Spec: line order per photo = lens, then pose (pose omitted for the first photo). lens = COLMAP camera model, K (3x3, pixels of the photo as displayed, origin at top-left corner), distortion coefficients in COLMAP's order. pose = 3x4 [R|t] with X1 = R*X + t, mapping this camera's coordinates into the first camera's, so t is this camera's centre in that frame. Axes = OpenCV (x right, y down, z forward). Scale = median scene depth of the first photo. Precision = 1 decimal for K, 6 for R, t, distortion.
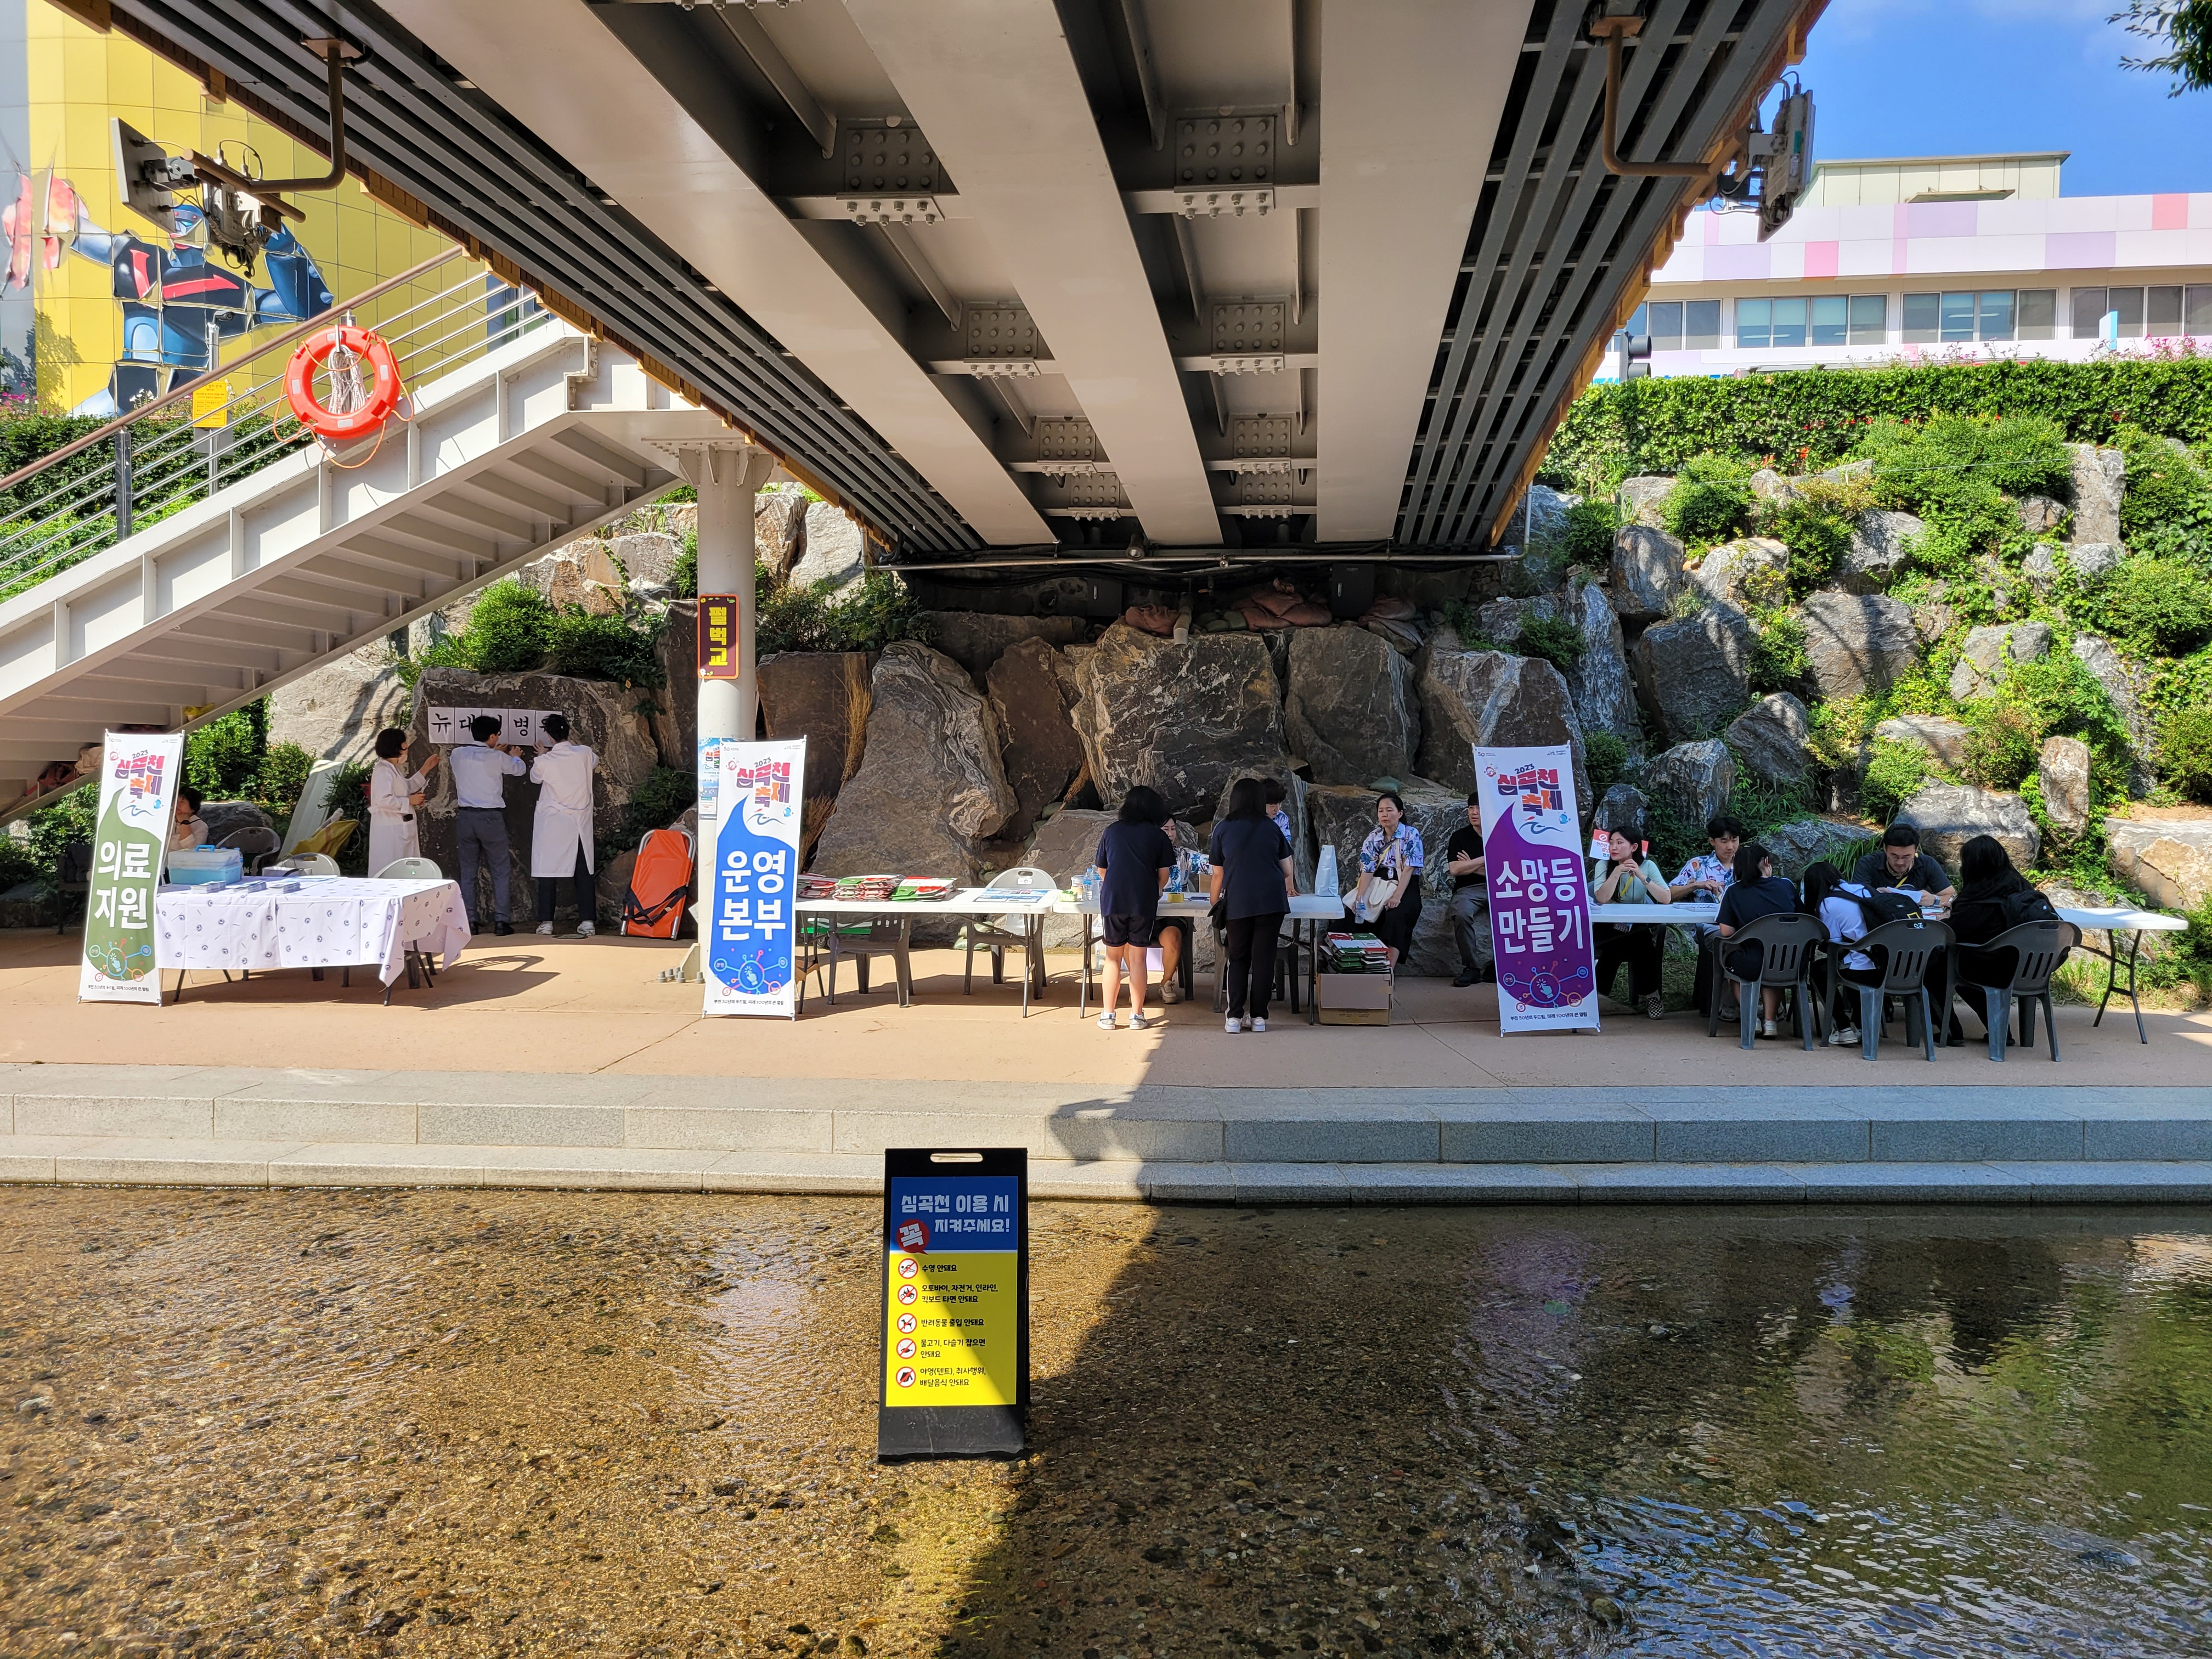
lens RADIAL K [[1669.8, 0, 1119.2], [0, 1669.8, 818.7], [0, 0, 1]] dist [0.044482, -0.003363]
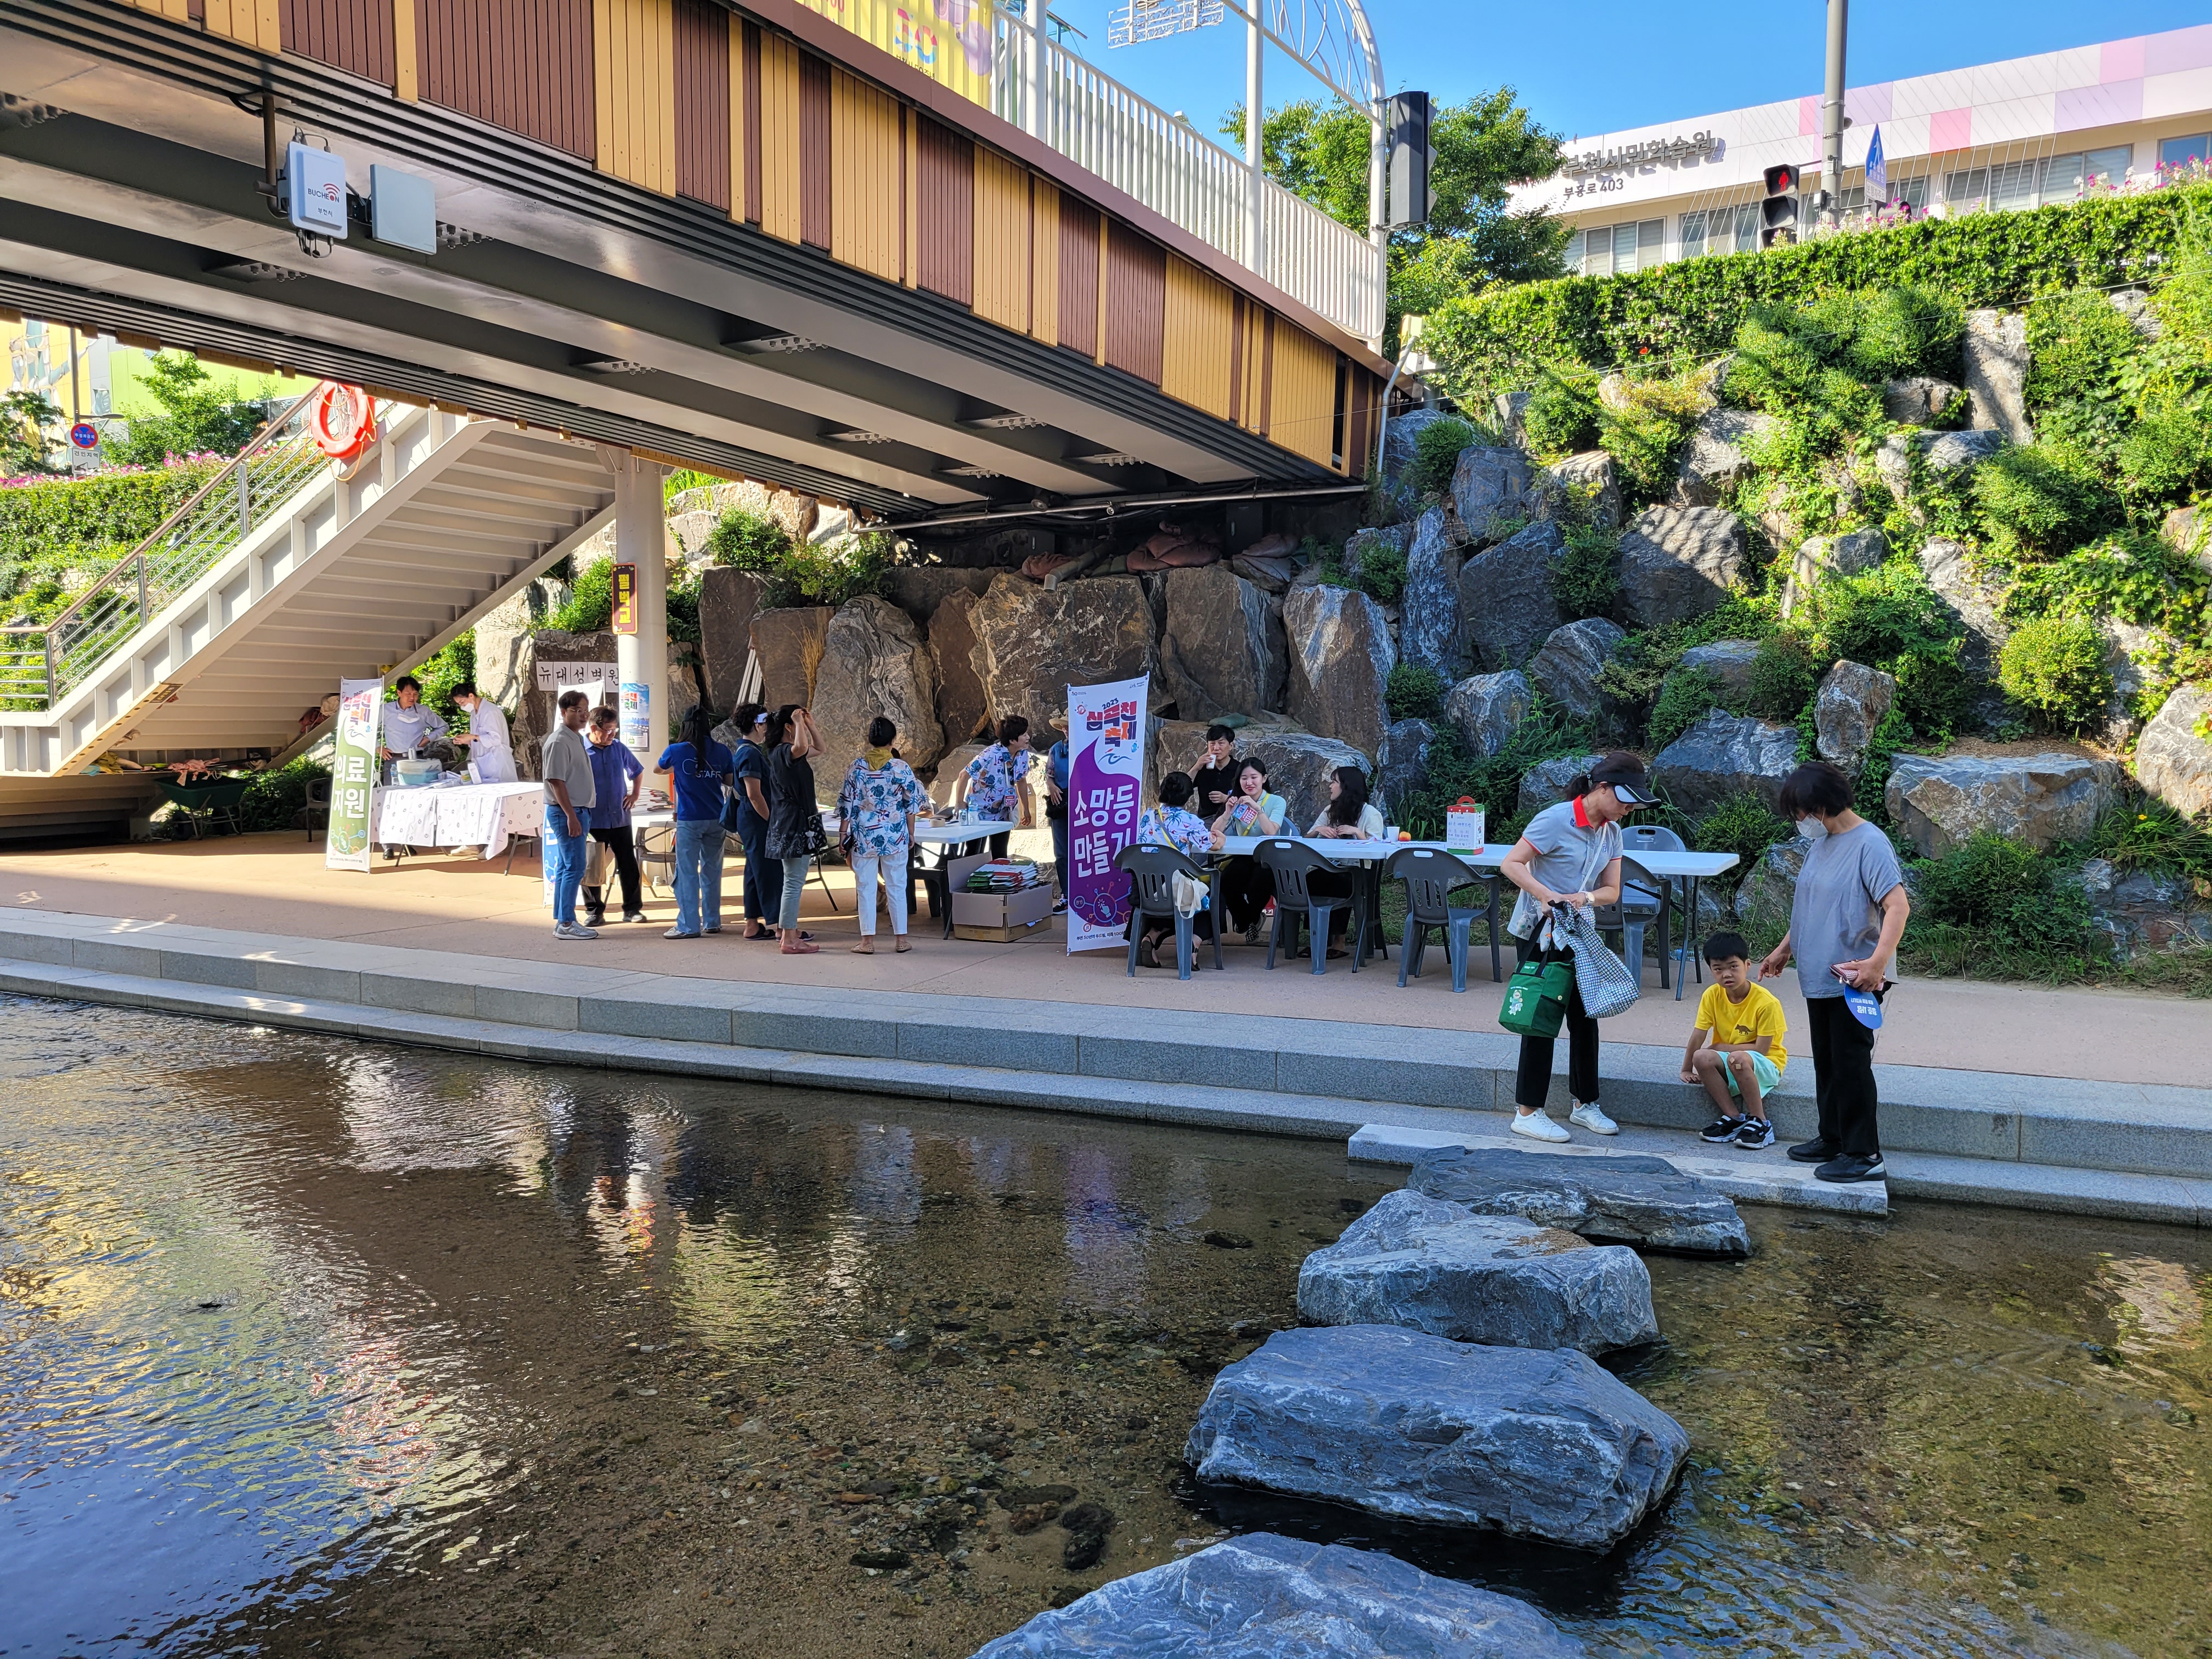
lens RADIAL K [[1669.8, 0, 1104.6], [0, 1669.8, 828.5], [0, 0, 1]] dist [0.044482, -0.003363]
pose [[0.906072, 0.022915, -0.422504, 0.620325], [-0.006898, 0.999200, 0.039400, 0.006830], [0.423068, -0.032784, 0.905504, 0.050939]]
